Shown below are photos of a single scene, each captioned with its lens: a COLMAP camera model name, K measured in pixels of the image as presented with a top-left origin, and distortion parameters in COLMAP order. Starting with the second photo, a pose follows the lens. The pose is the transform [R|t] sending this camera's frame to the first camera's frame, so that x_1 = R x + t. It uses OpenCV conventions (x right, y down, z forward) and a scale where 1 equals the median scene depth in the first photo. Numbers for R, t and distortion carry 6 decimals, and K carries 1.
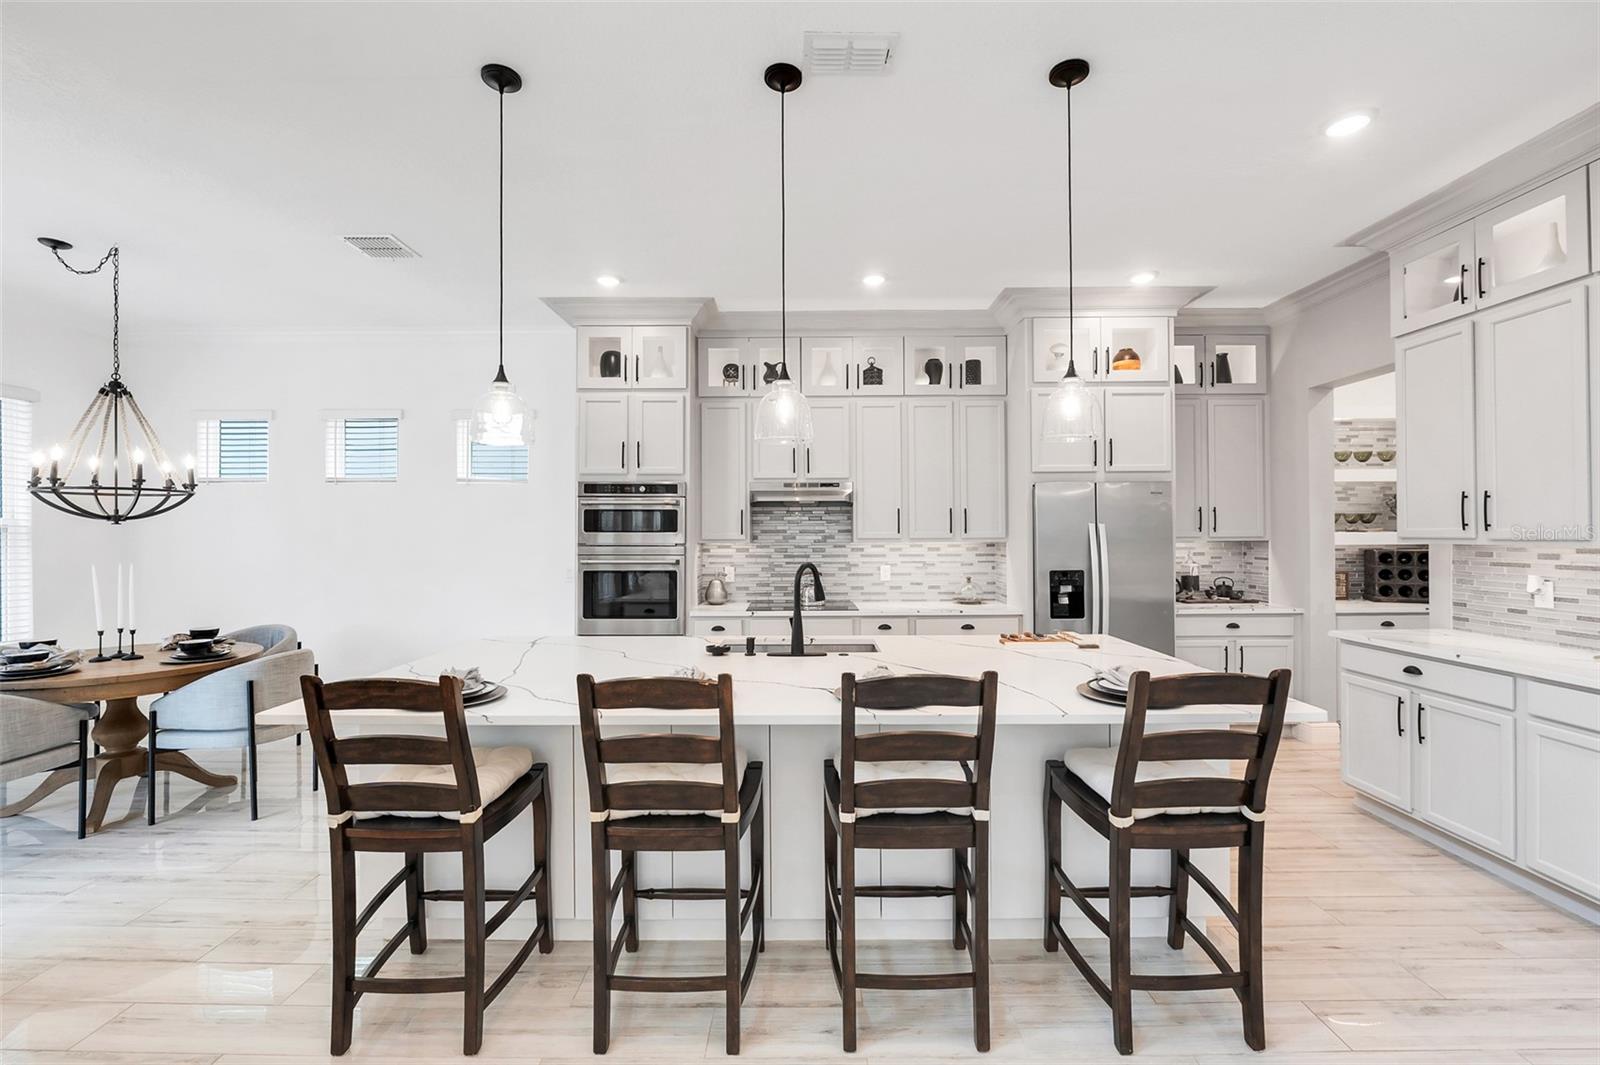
lens RADIAL K [[679.7, 0, 797.2], [0, 679.7, 528.8], [0, 0, 1]] dist [-0.004346, -0.000550]
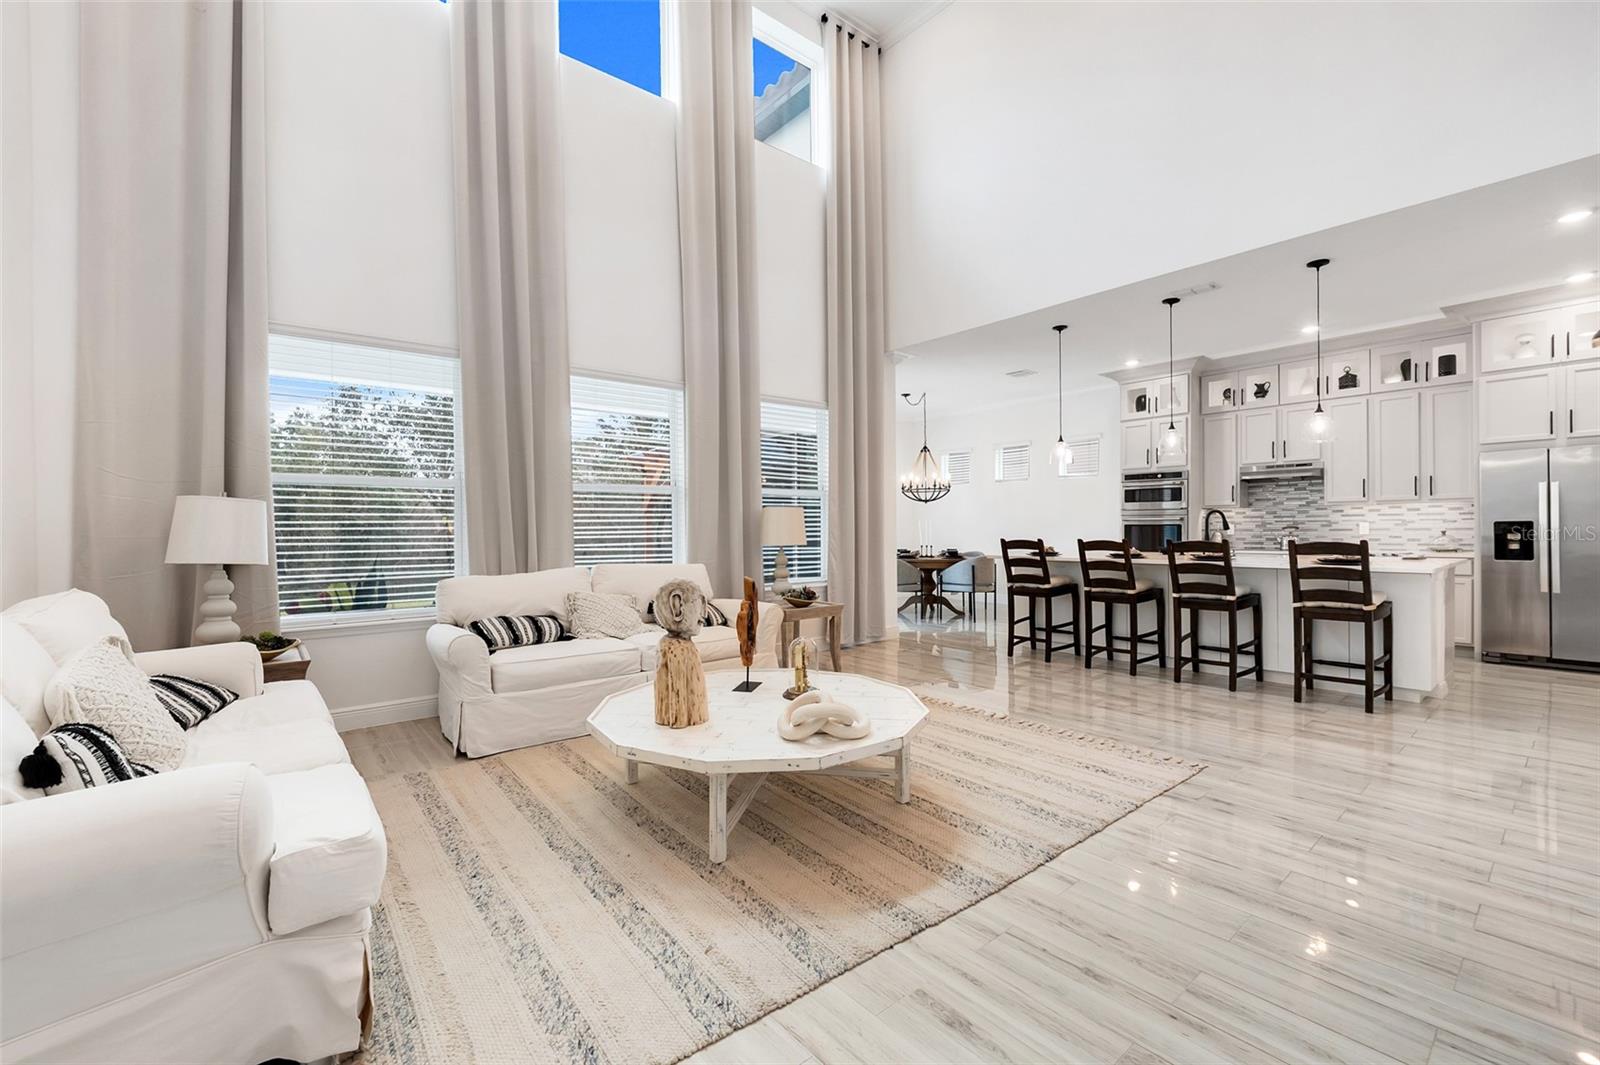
lens RADIAL K [[678.1, 0, 806.3], [0, 678.1, 533.5], [0, 0, 1]] dist [-0.000682, 0.000122]
pose [[0.655157, 0.004446, -0.755480, 0.460968], [0.012962, 0.999769, 0.017124, 0.042814], [0.755382, -0.021011, 0.654948, -0.752189]]
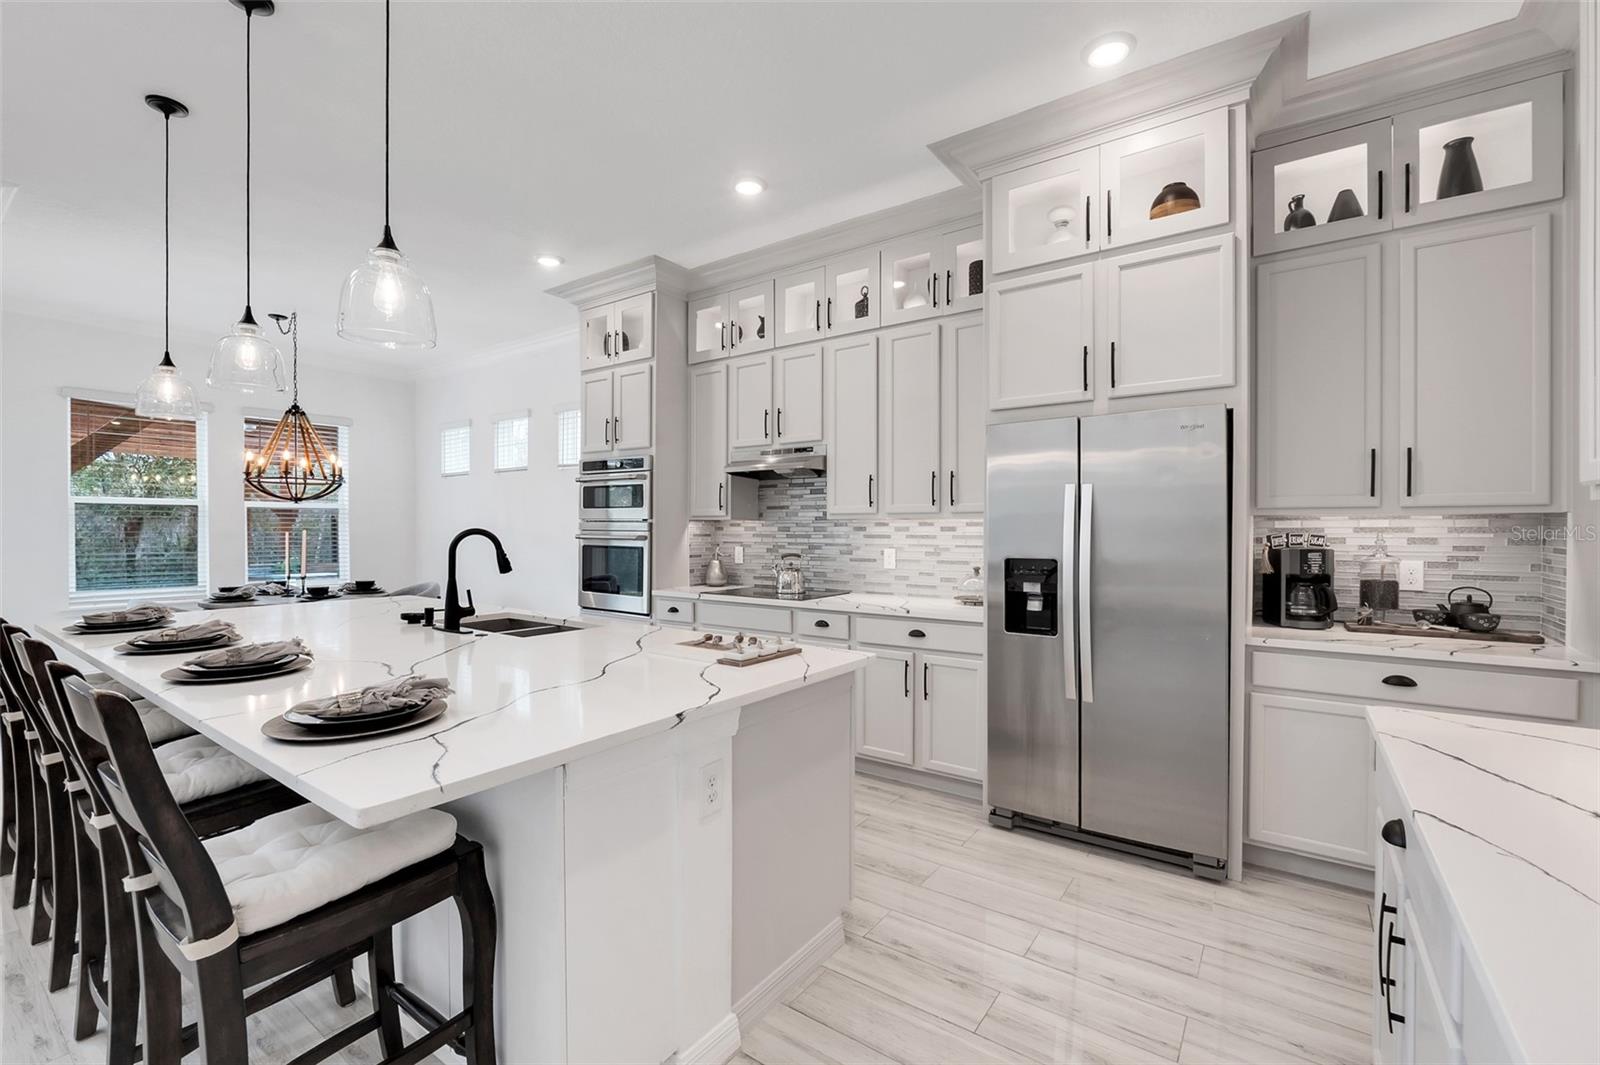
lens RADIAL K [[693.8, 0, 800.0], [0, 693.8, 532.5], [0, 0, 1]] dist [-0.002644, -0.000475]
pose [[0.812631, 0.008955, -0.582710, 0.570914], [0.000017, 0.999882, 0.015390, 0.024989], [0.582779, -0.012516, 0.812534, 0.321976]]
